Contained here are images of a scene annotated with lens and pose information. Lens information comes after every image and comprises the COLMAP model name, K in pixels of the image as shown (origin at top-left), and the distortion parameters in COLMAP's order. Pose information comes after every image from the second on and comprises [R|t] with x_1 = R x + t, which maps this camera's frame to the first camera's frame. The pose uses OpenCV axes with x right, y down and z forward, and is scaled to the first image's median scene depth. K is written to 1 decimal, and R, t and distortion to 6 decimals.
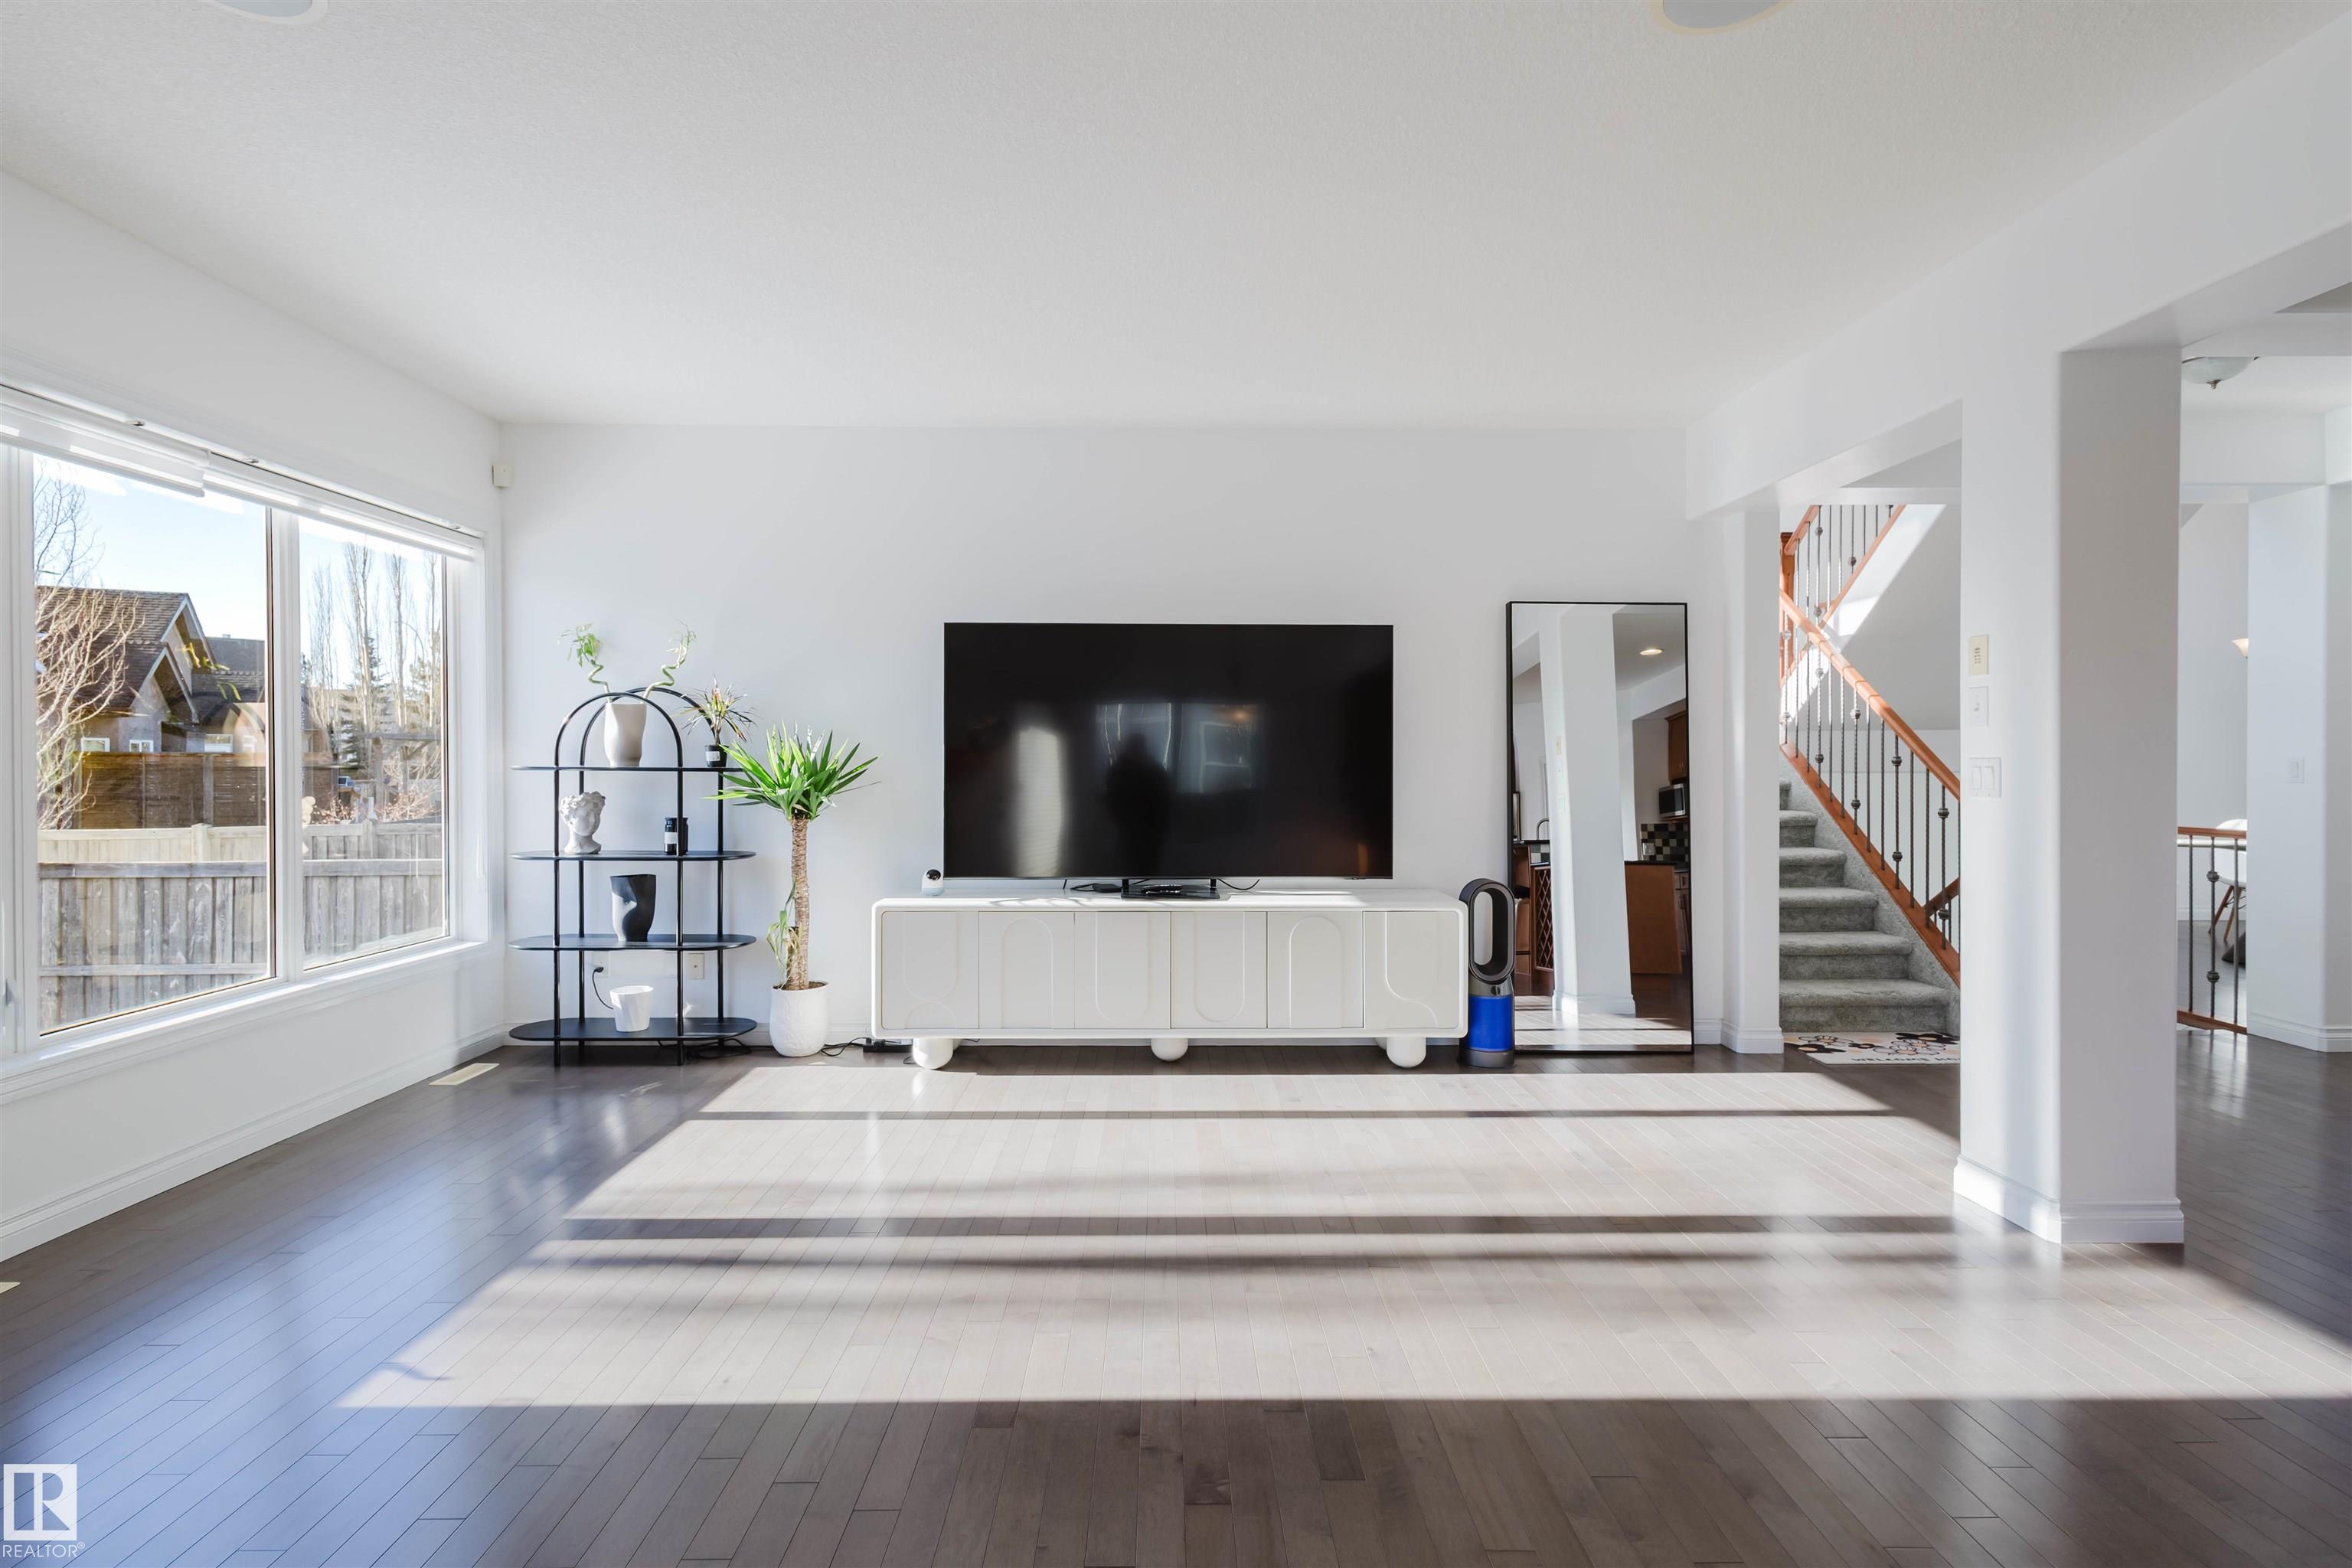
lens RADIAL K [[1085.7, 0, 1177.5], [0, 1085.7, 771.8], [0, 0, 1]] dist [0.013335, -0.003917]
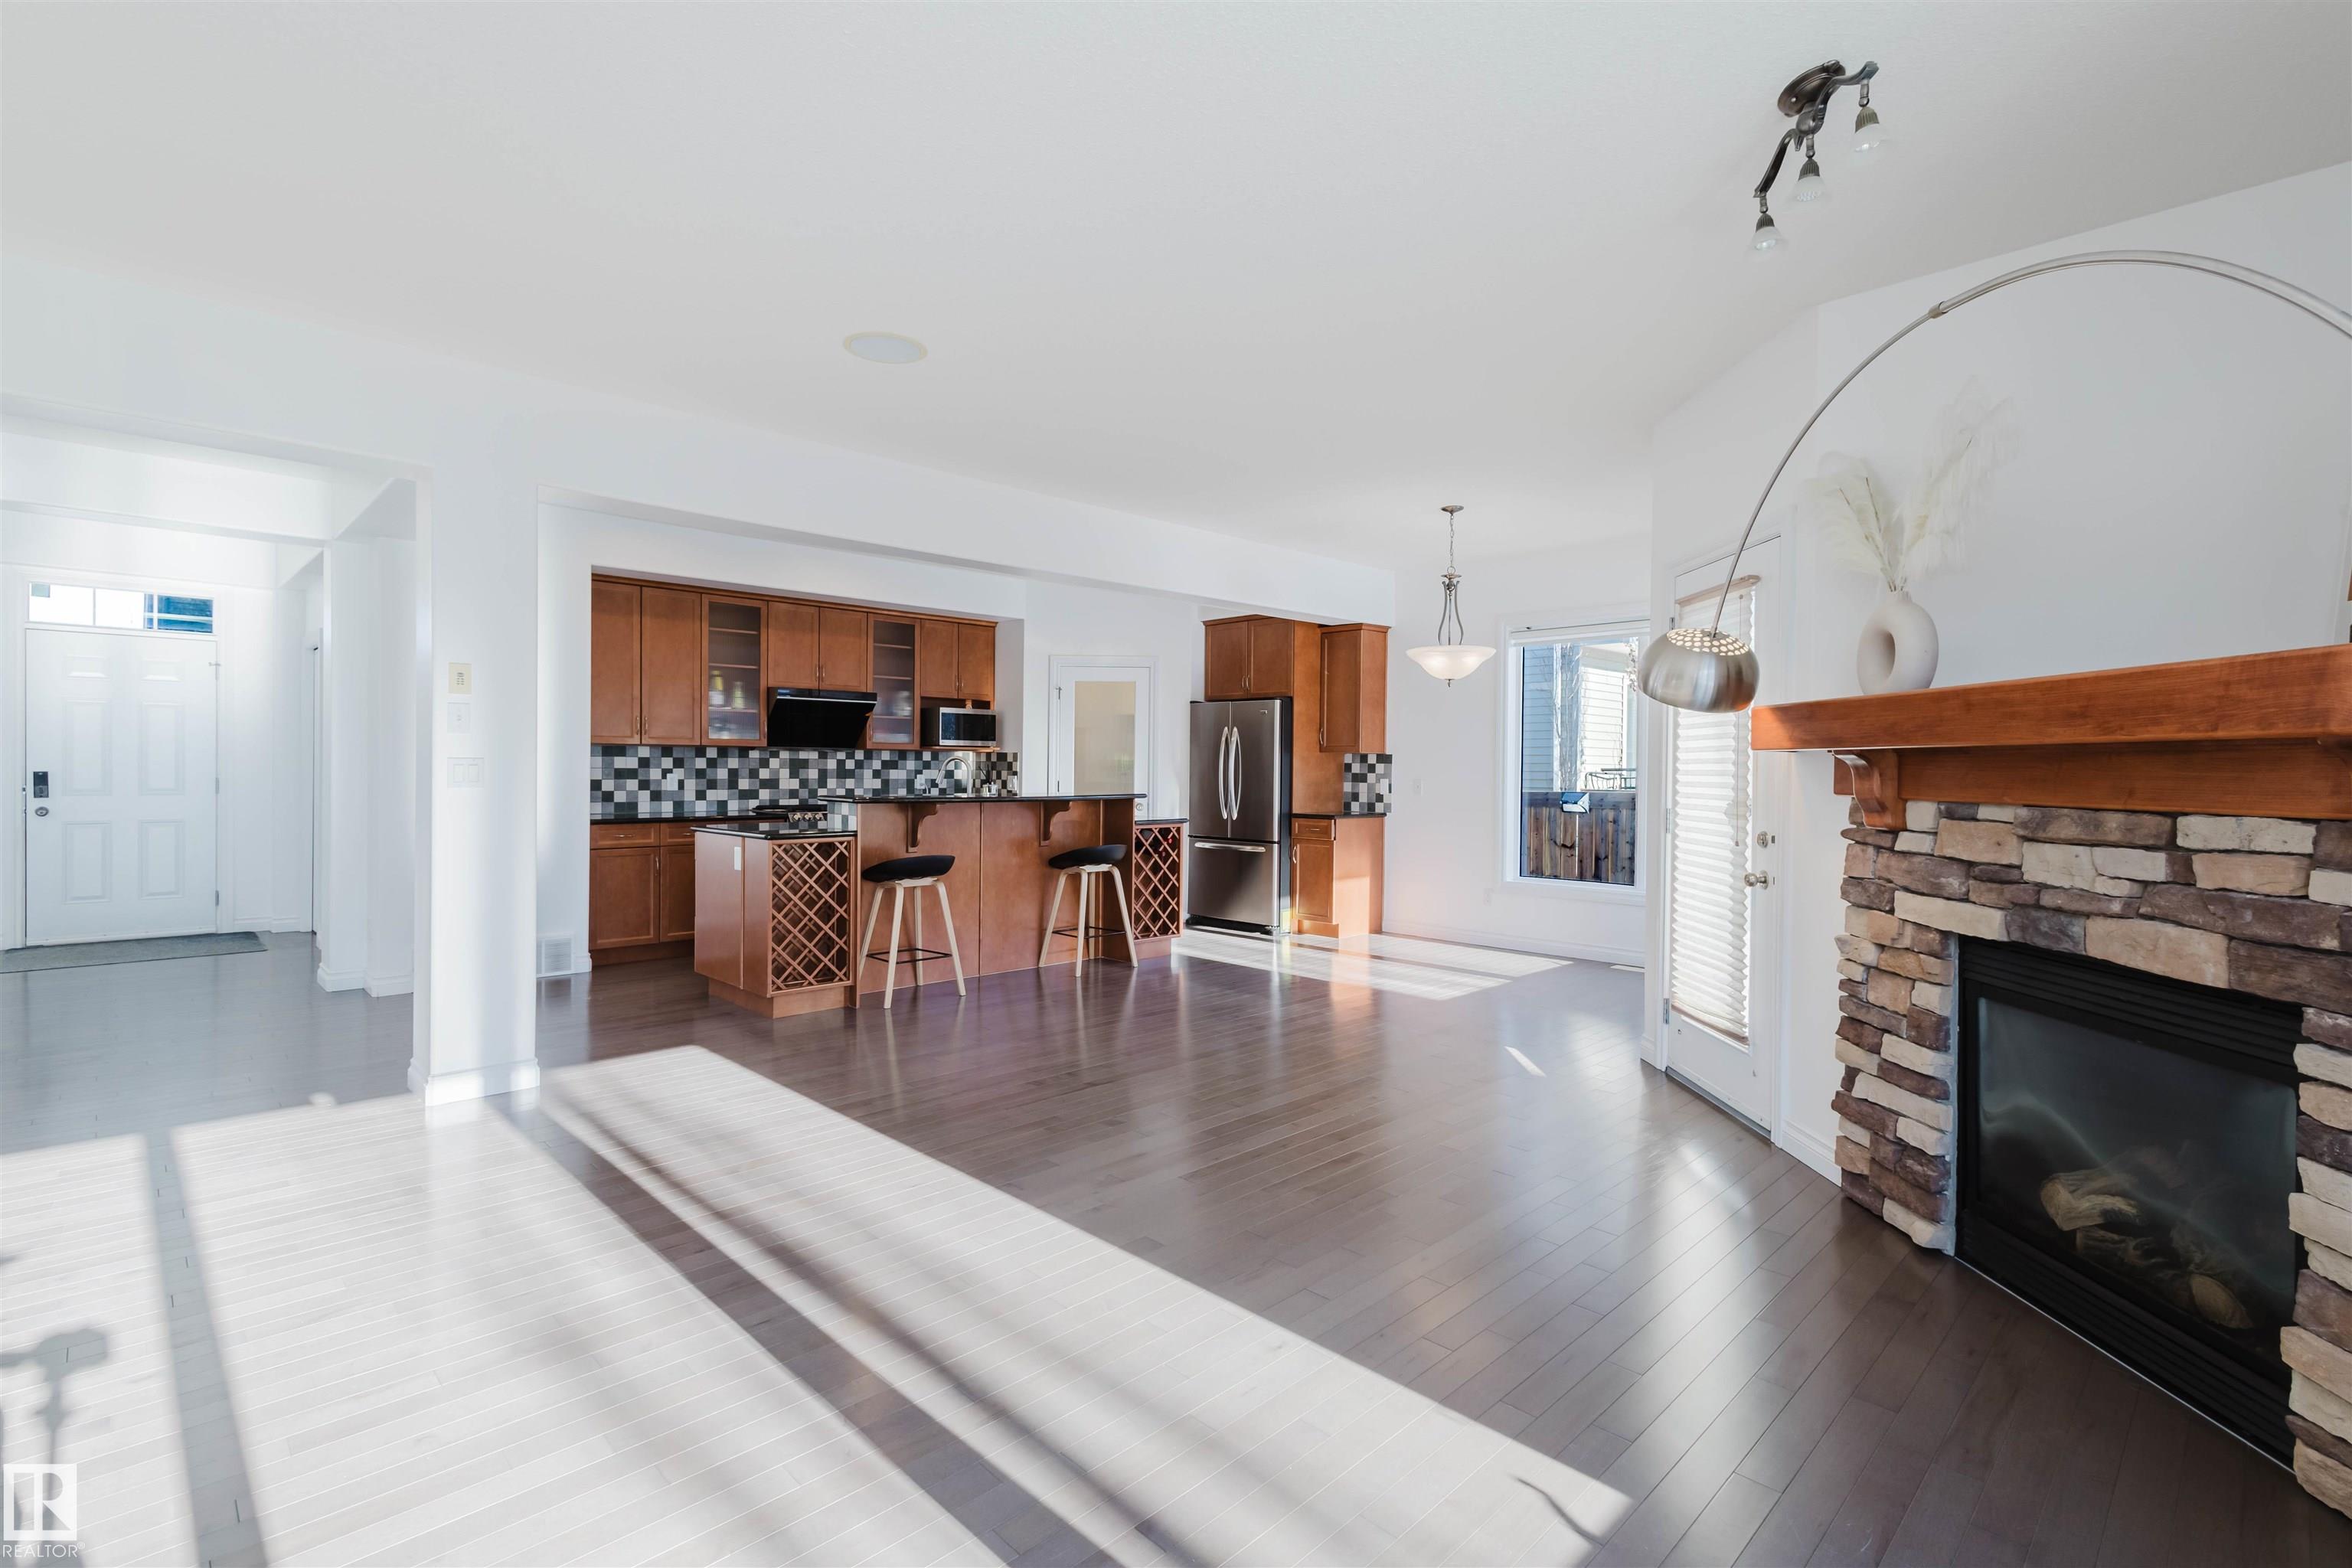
lens RADIAL K [[1085.7, 0, 1170.0], [0, 1085.7, 778.9], [0, 0, 1]] dist [0.013335, -0.003917]
pose [[-0.691666, -0.013924, 0.722083, -0.540295], [-0.000154, 0.999817, 0.019131, -0.007945], [-0.722218, 0.013121, -0.691541, 0.886257]]
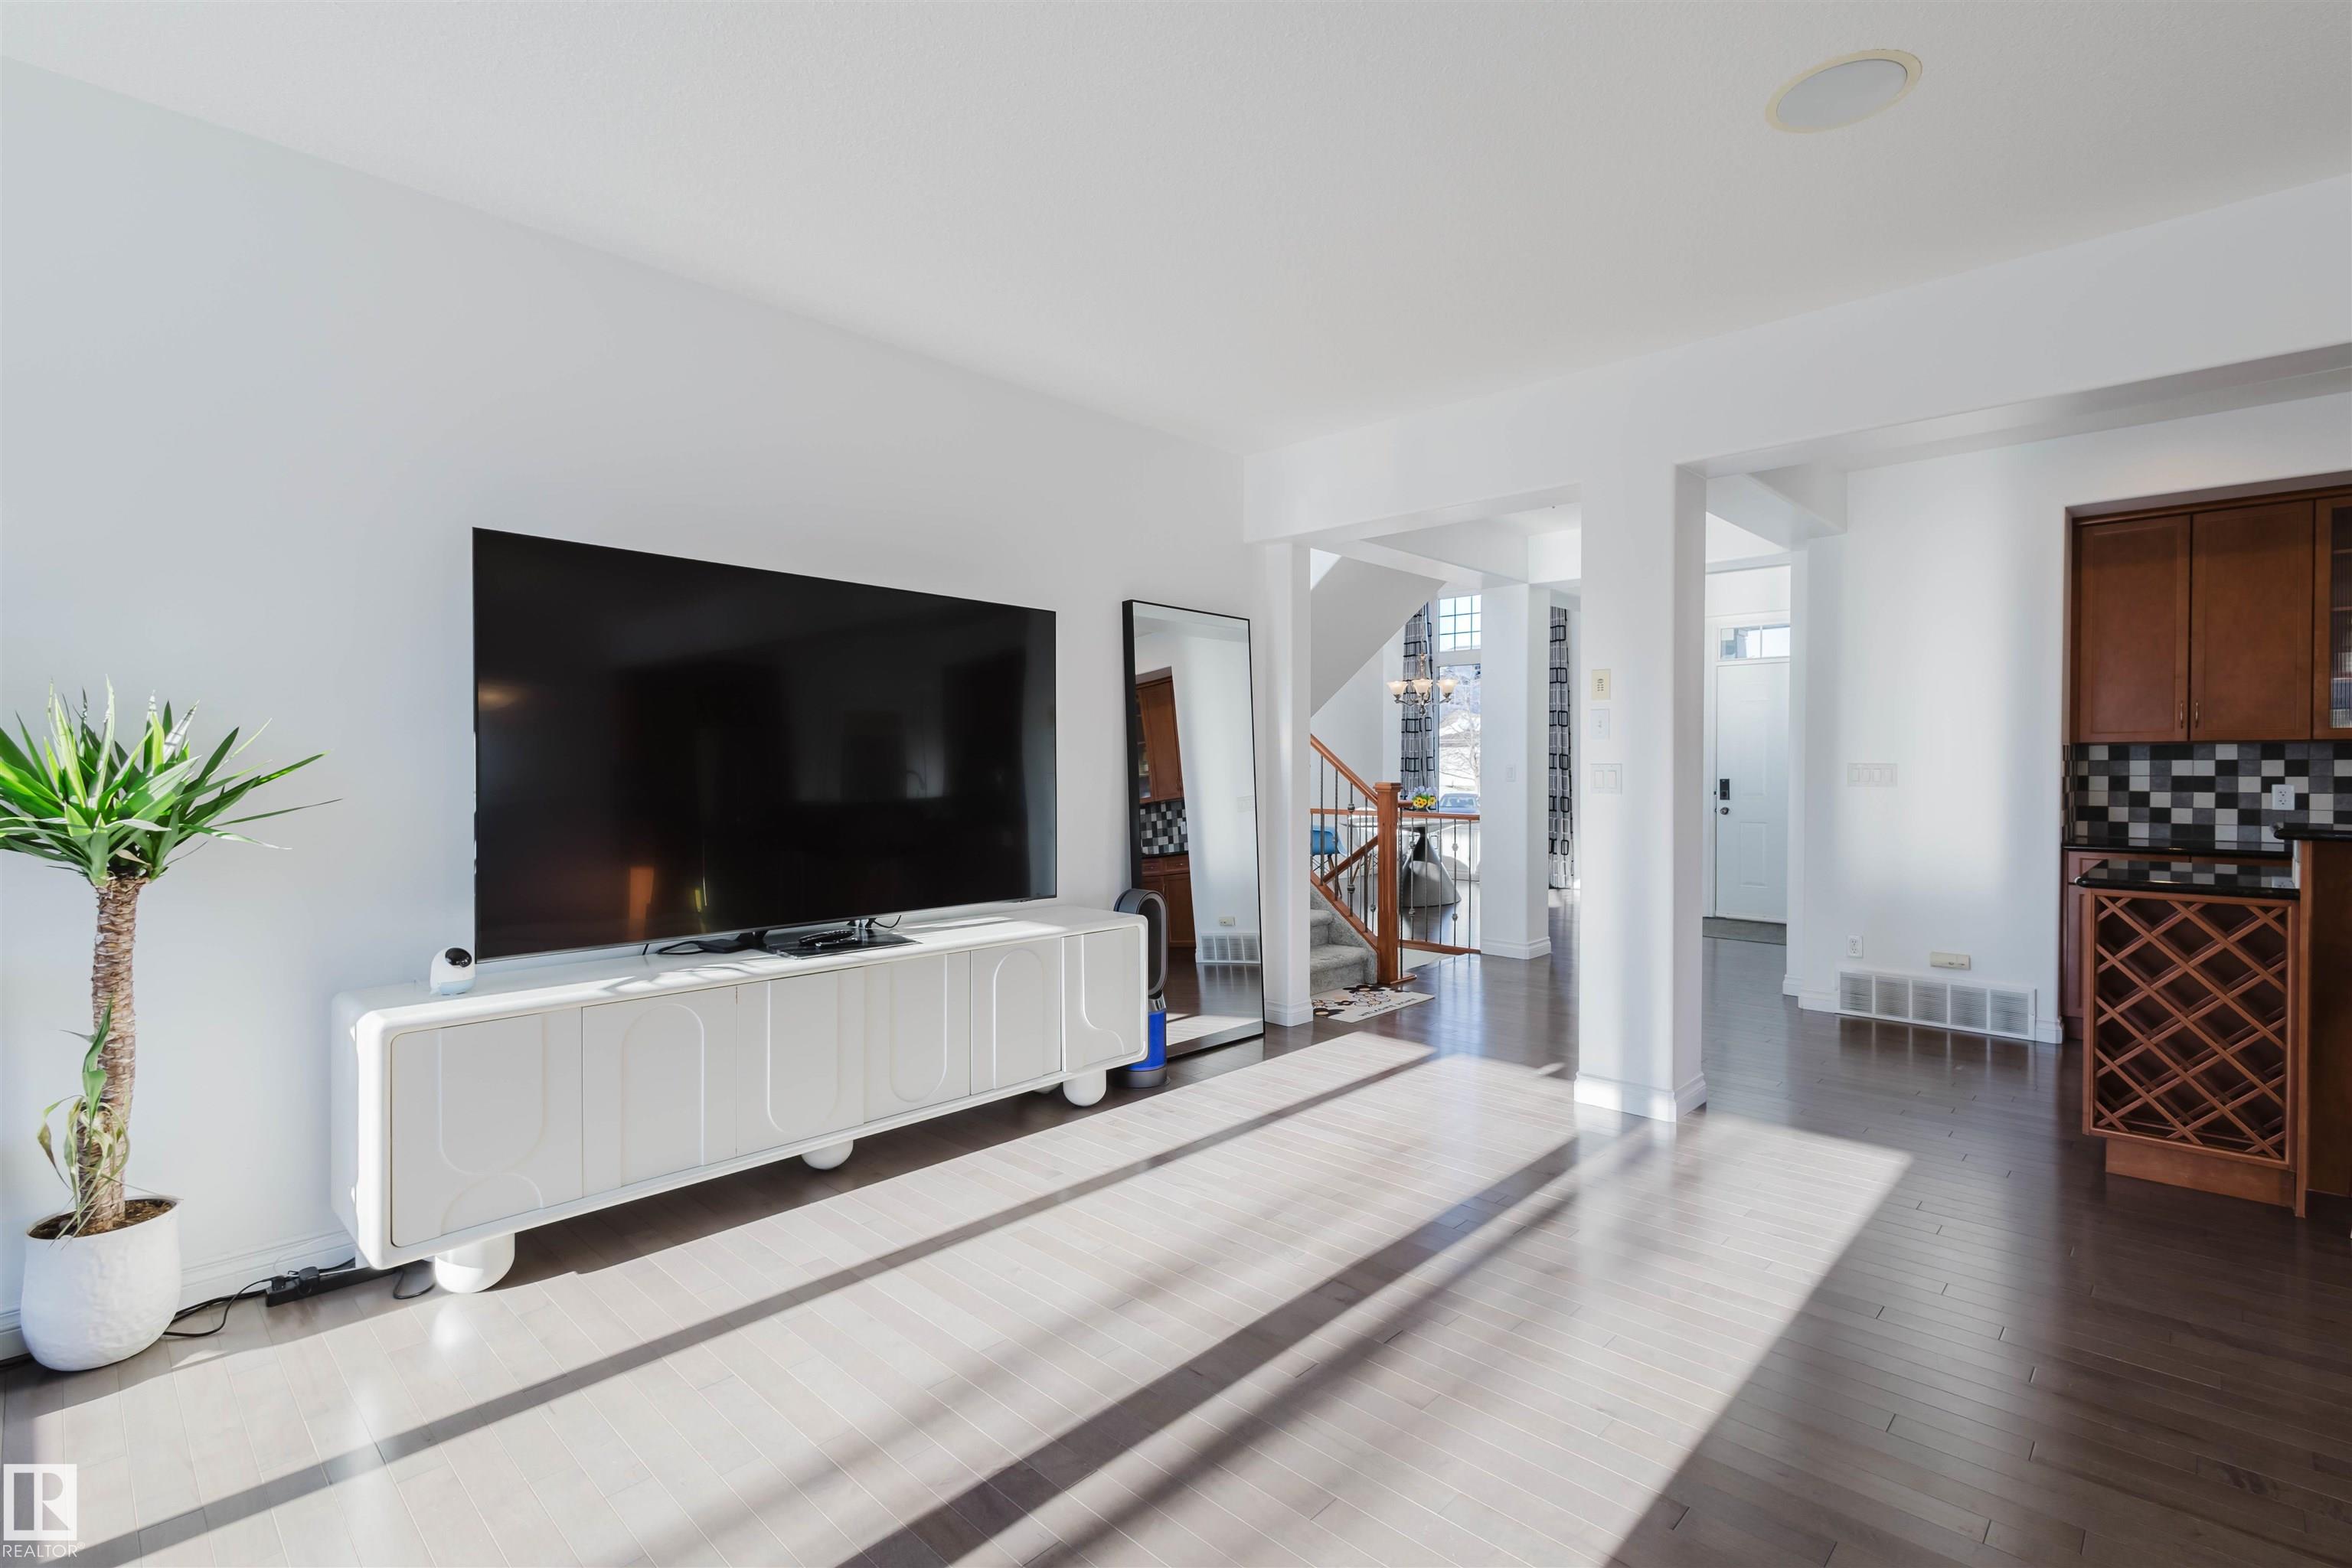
lens RADIAL K [[1085.7, 0, 1177.4], [0, 1085.7, 777.4], [0, 0, 1]] dist [0.013335, -0.003917]
pose [[0.699328, -0.005938, 0.714776, -0.372182], [0.006856, 0.999975, 0.001600, -0.000462], [-0.714768, 0.003781, 0.699351, 0.312997]]
